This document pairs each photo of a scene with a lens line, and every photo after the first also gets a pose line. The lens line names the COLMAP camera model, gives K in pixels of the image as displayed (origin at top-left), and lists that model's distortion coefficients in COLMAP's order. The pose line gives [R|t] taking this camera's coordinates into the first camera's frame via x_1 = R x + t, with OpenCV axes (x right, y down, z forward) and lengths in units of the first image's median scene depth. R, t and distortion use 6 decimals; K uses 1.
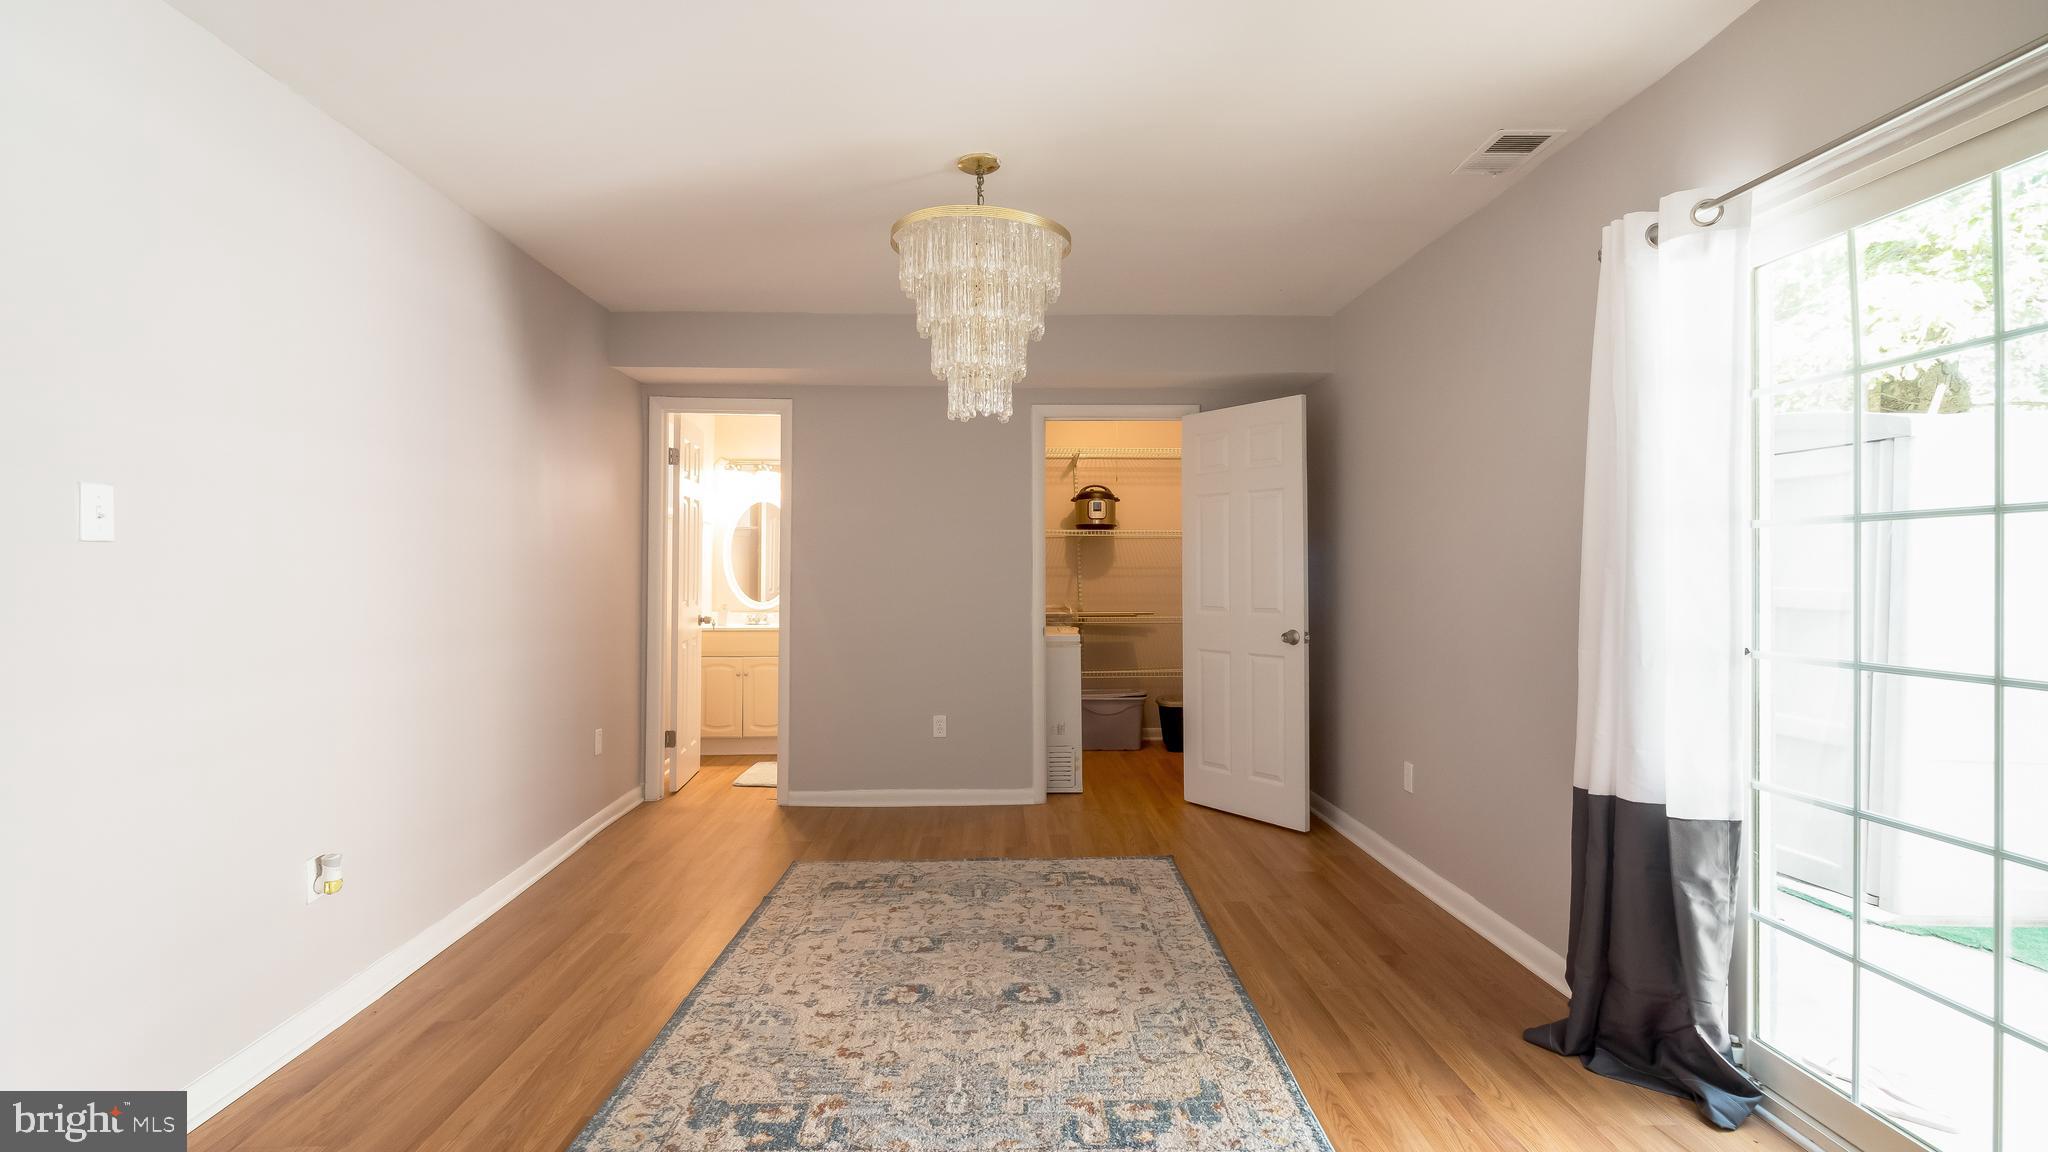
lens RADIAL K [[939.1, 0, 1025.0], [0, 939.1, 565.7], [0, 0, 1]] dist [0.002534, -0.000546]
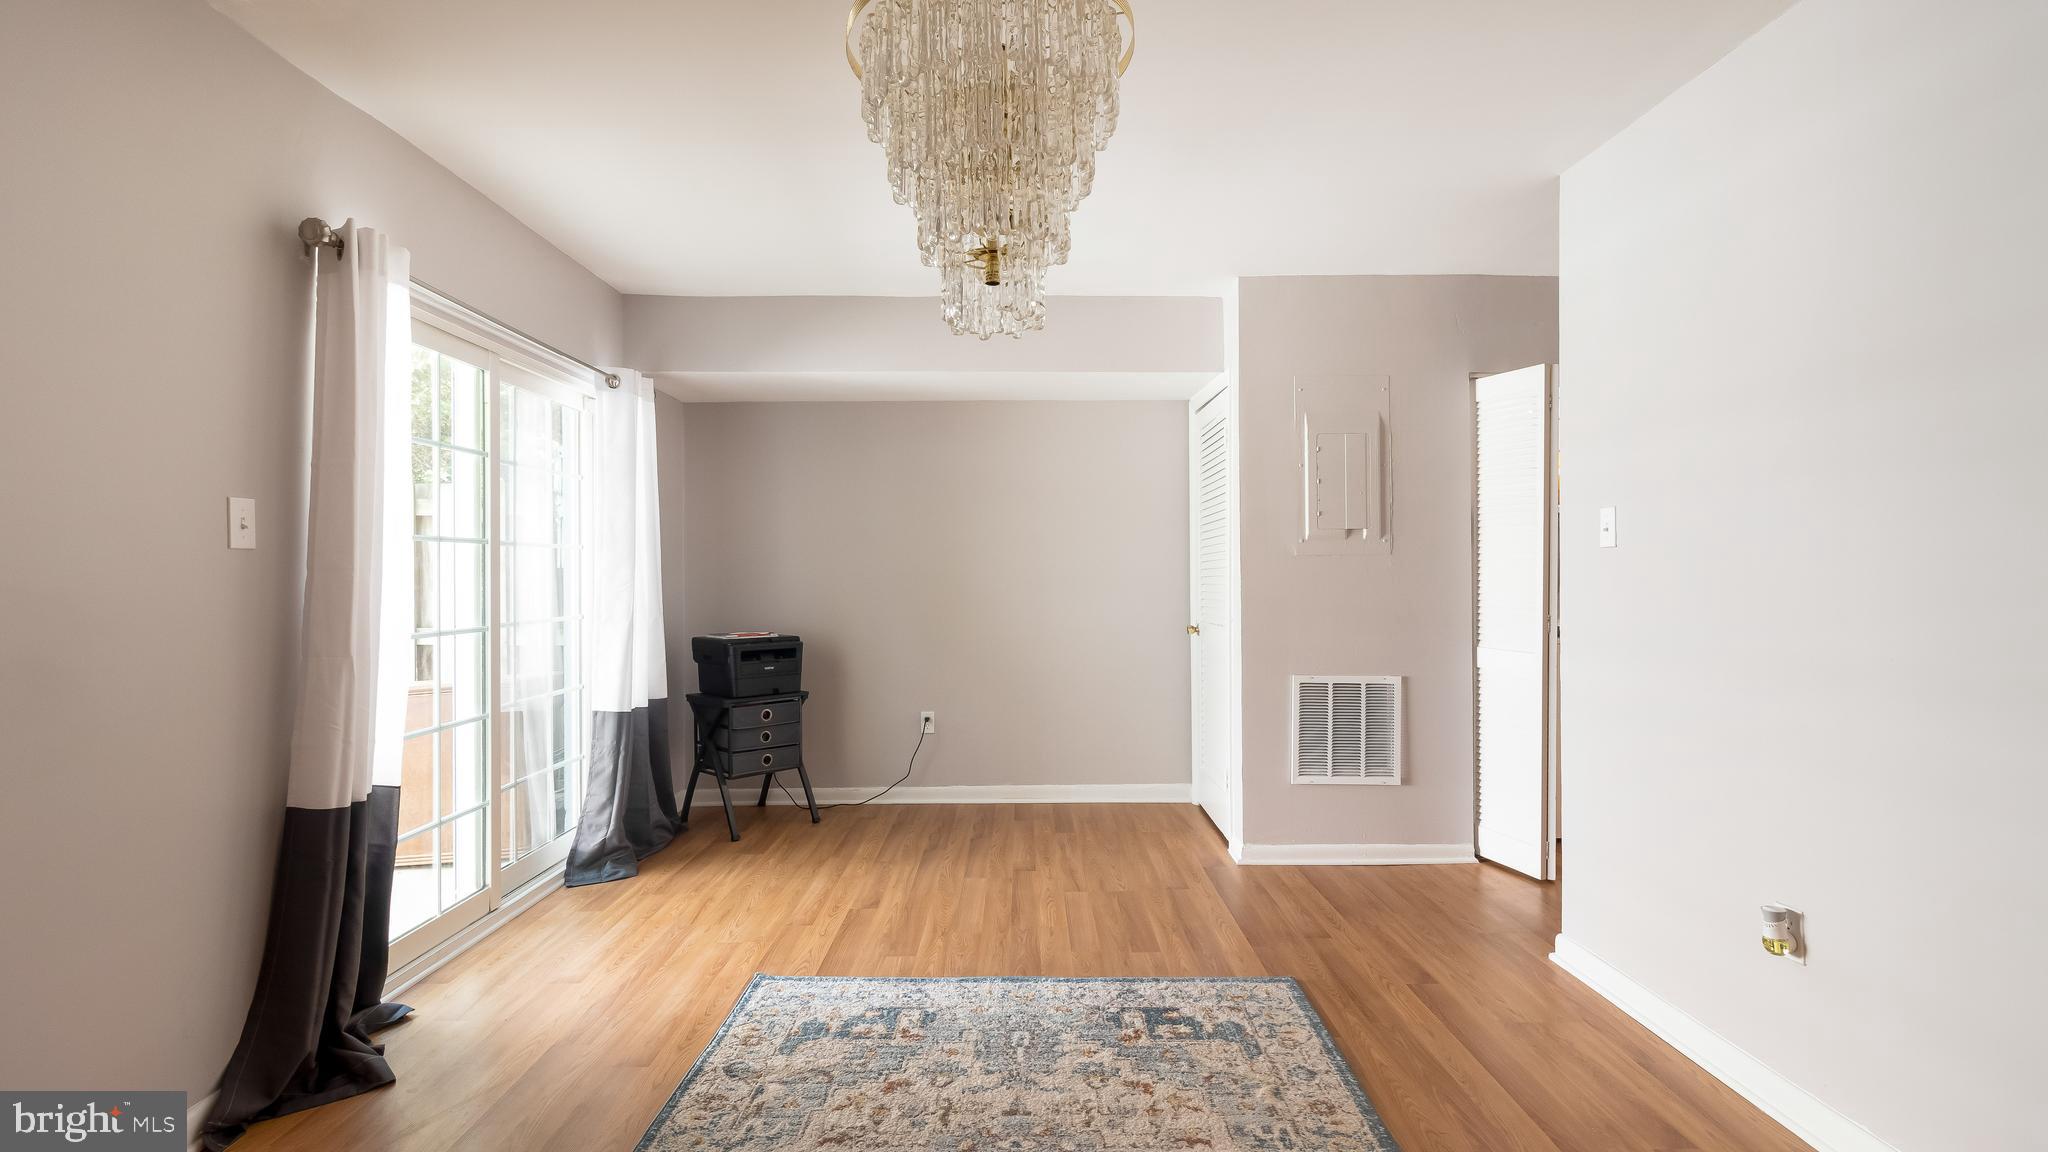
lens RADIAL K [[939.1, 0, 1026.2], [0, 939.1, 577.9], [0, 0, 1]] dist [0.002534, -0.000546]
pose [[-0.999556, 0.003664, 0.029577, -0.108770], [0.003647, 0.999993, -0.000622, 0.014822], [-0.029580, -0.000514, -0.999562, 2.019740]]
